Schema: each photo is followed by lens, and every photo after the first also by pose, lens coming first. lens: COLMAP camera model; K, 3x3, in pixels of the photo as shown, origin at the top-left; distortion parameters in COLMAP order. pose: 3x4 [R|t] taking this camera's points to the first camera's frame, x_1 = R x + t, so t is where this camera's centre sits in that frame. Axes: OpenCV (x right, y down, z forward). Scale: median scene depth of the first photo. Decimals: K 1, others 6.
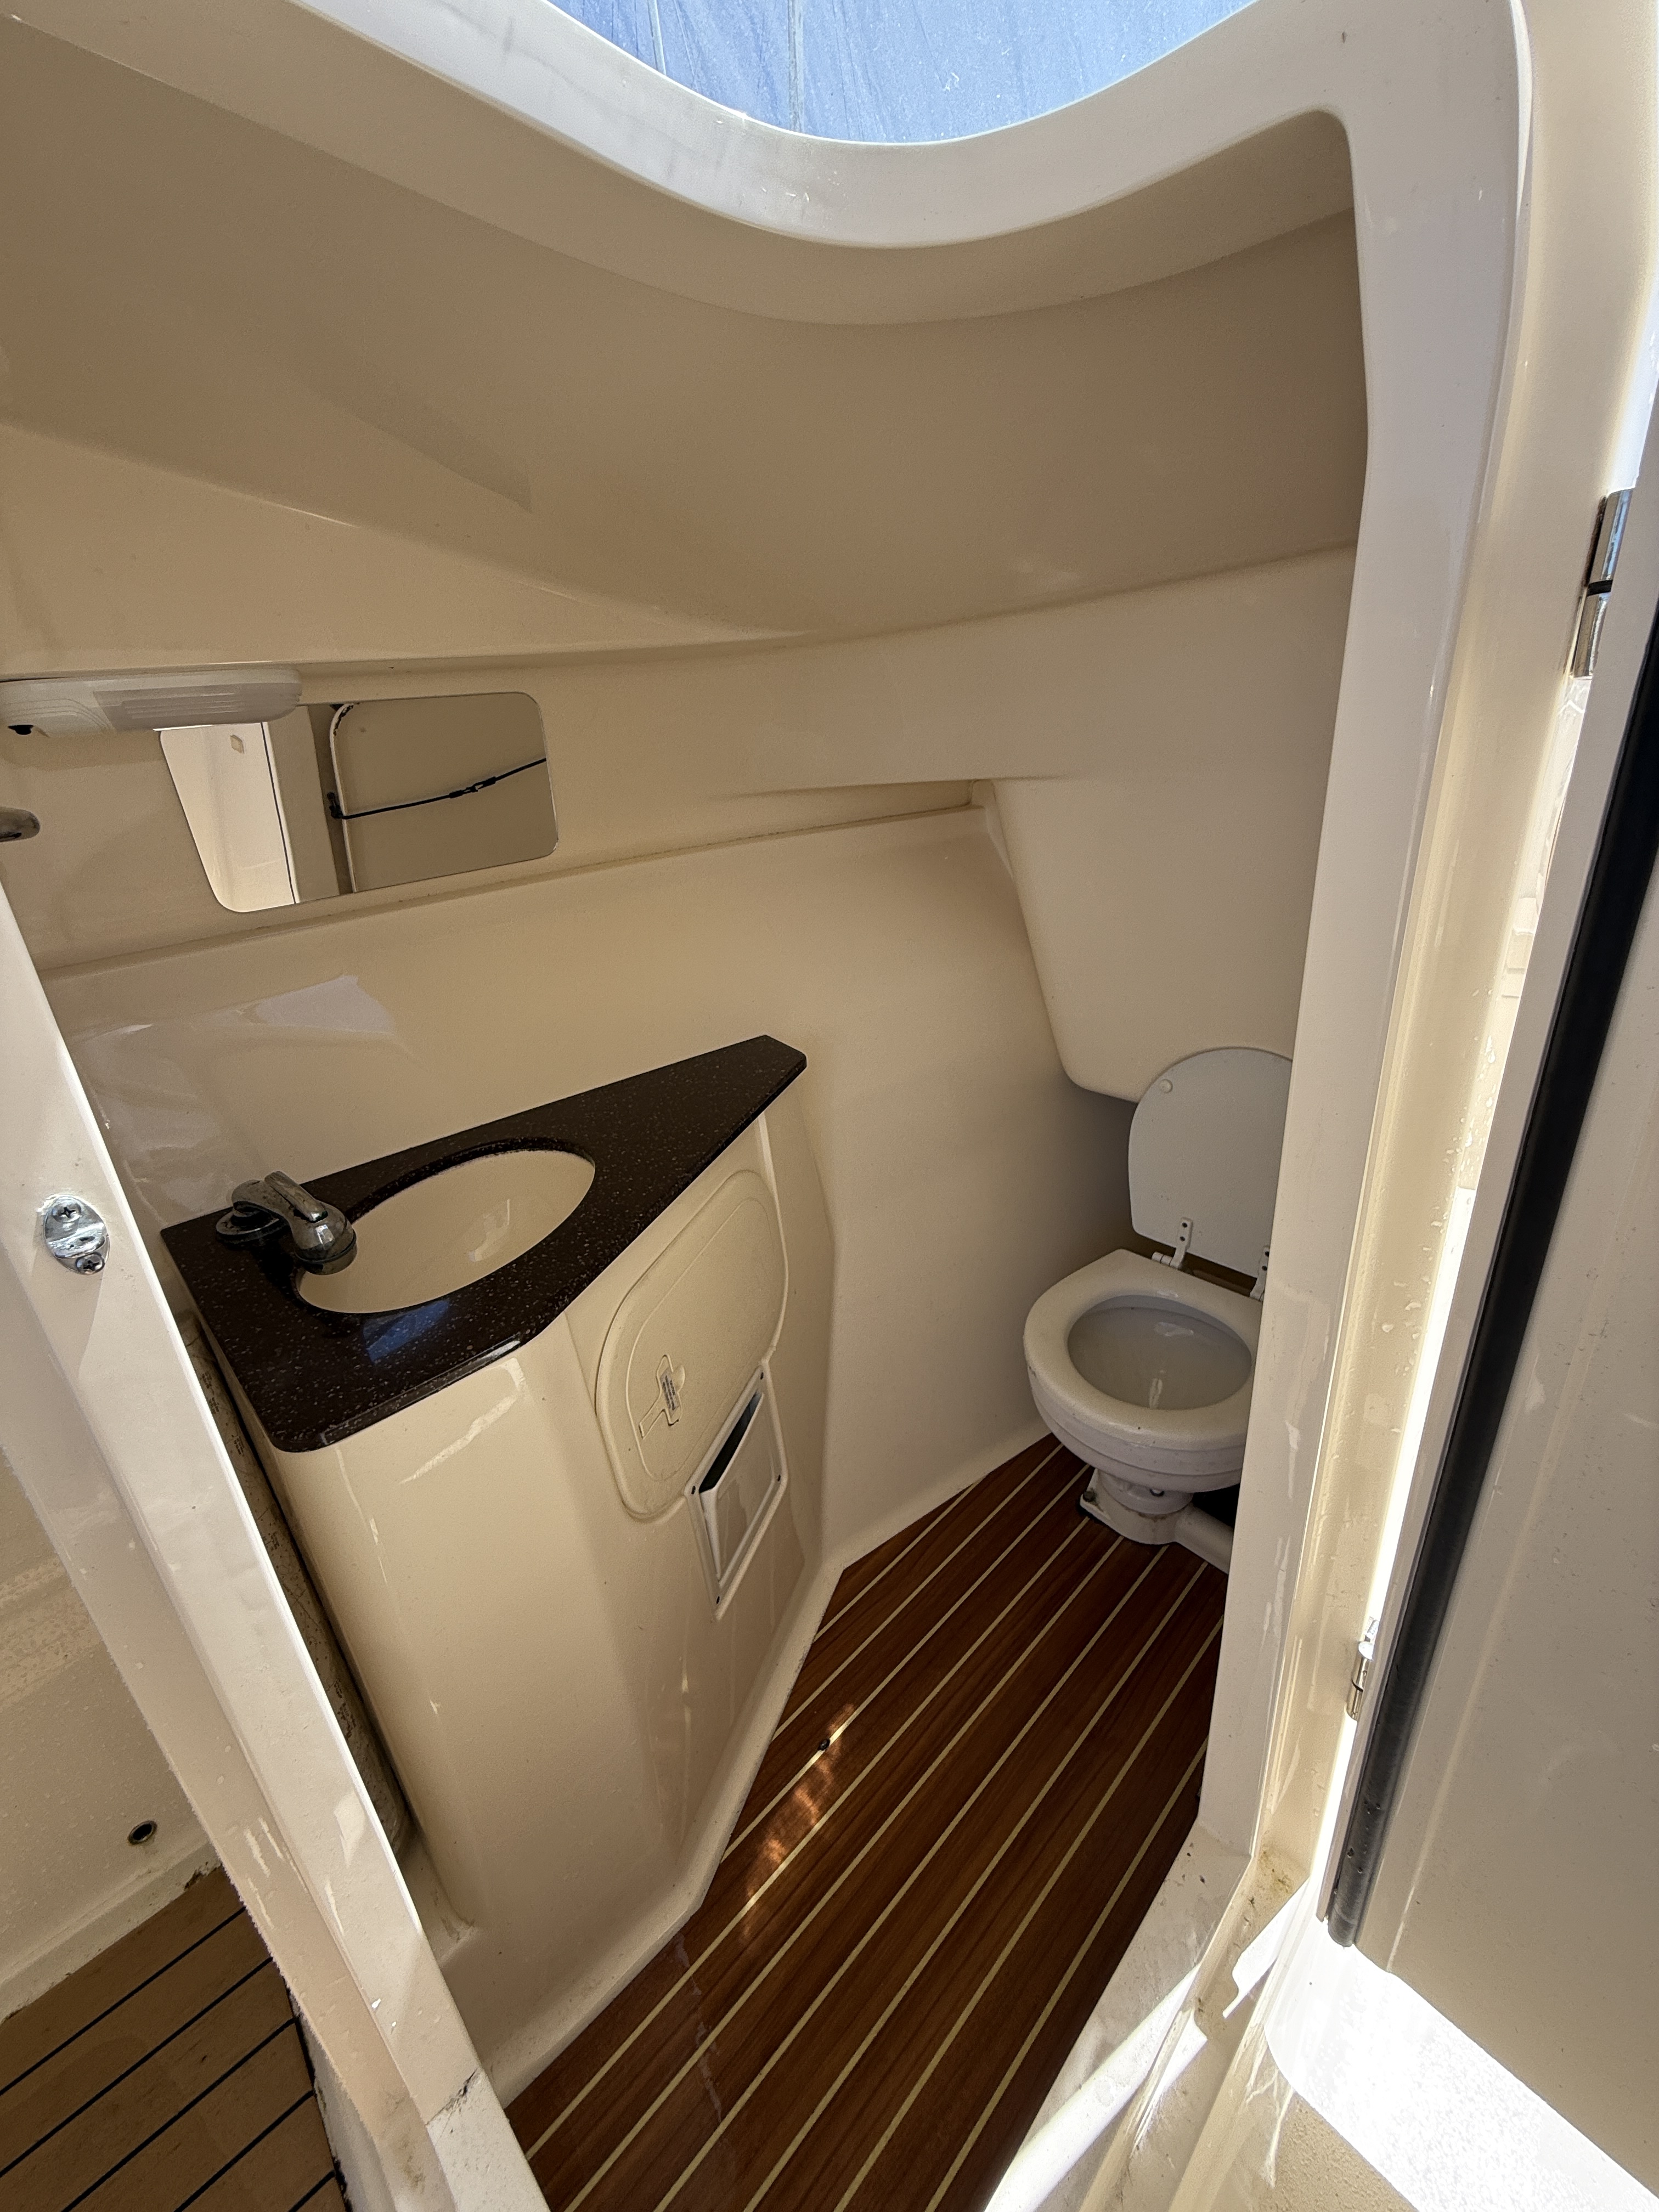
lens RADIAL K [[901.4, 0, 833.7], [0, 901.4, 1095.0], [0, 0, 1]] dist [0.006073, 0.000295]
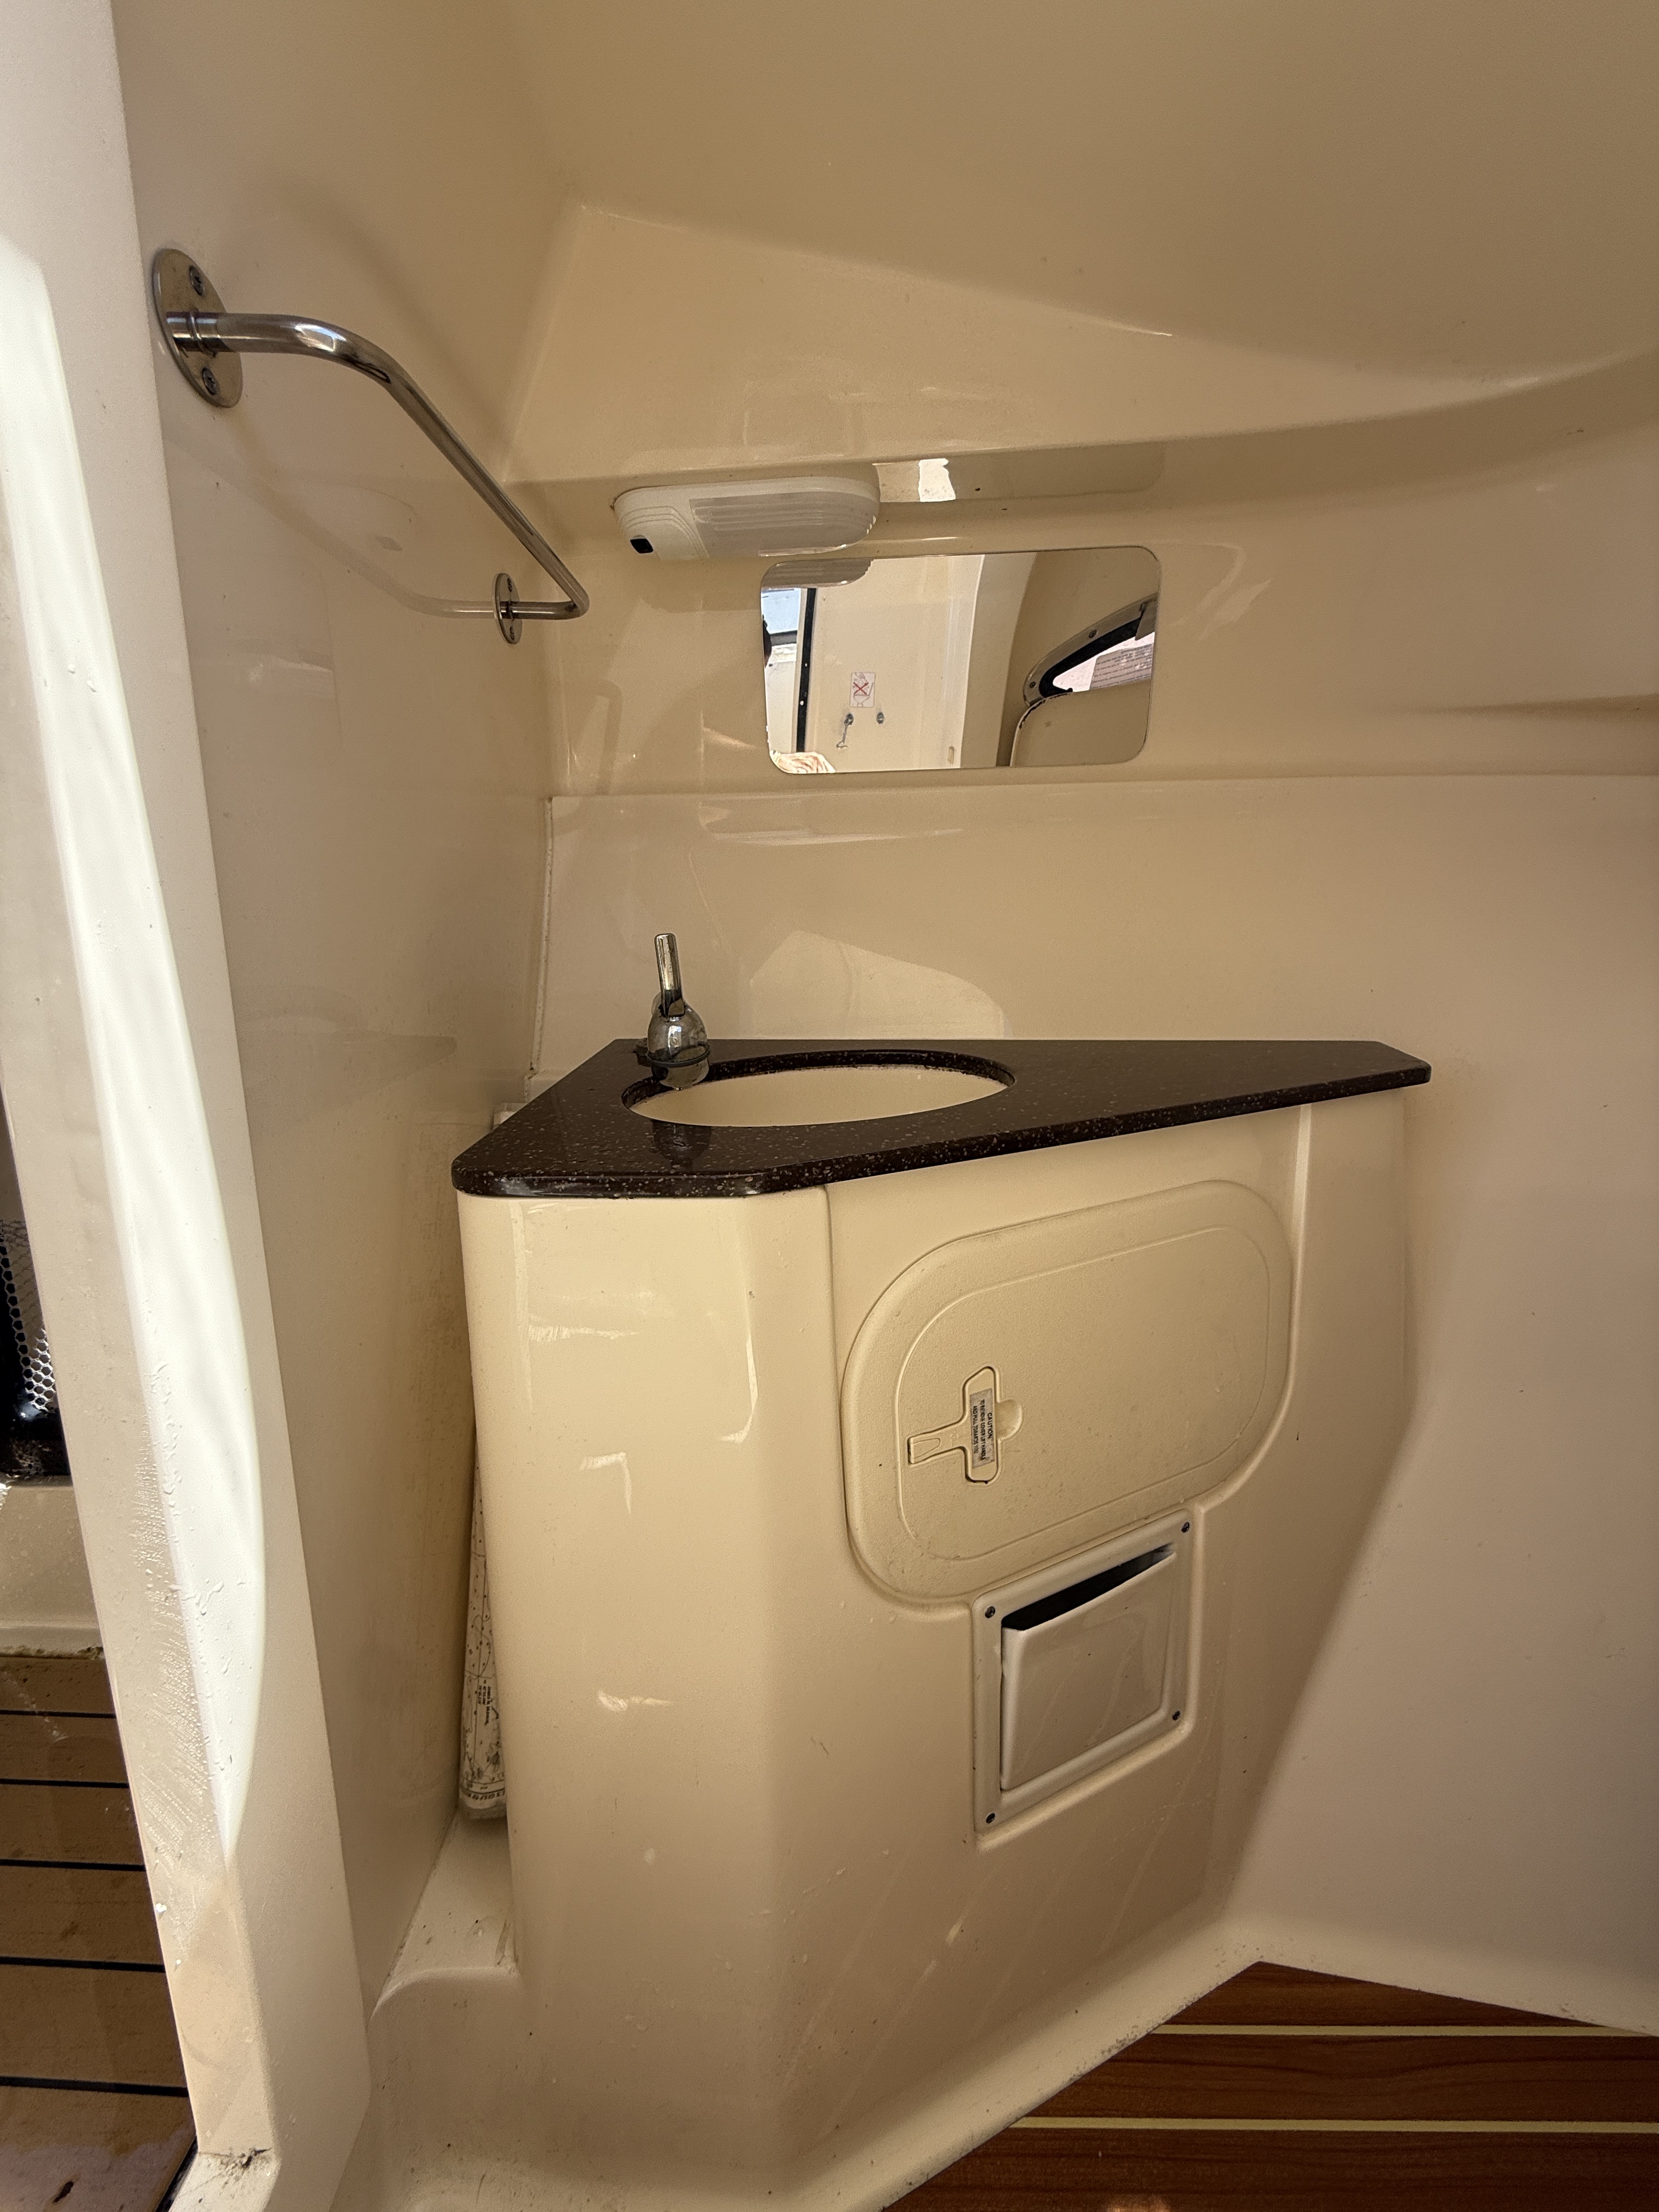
lens RADIAL K [[901.4, 0, 833.7], [0, 901.4, 1095.0], [0, 0, 1]] dist [0.006073, 0.000295]
pose [[0.703865, 0.212319, -0.677861, 0.119493], [-0.312663, 0.949473, -0.027263, 0.140223], [0.637822, 0.231131, 0.734685, 0.368008]]
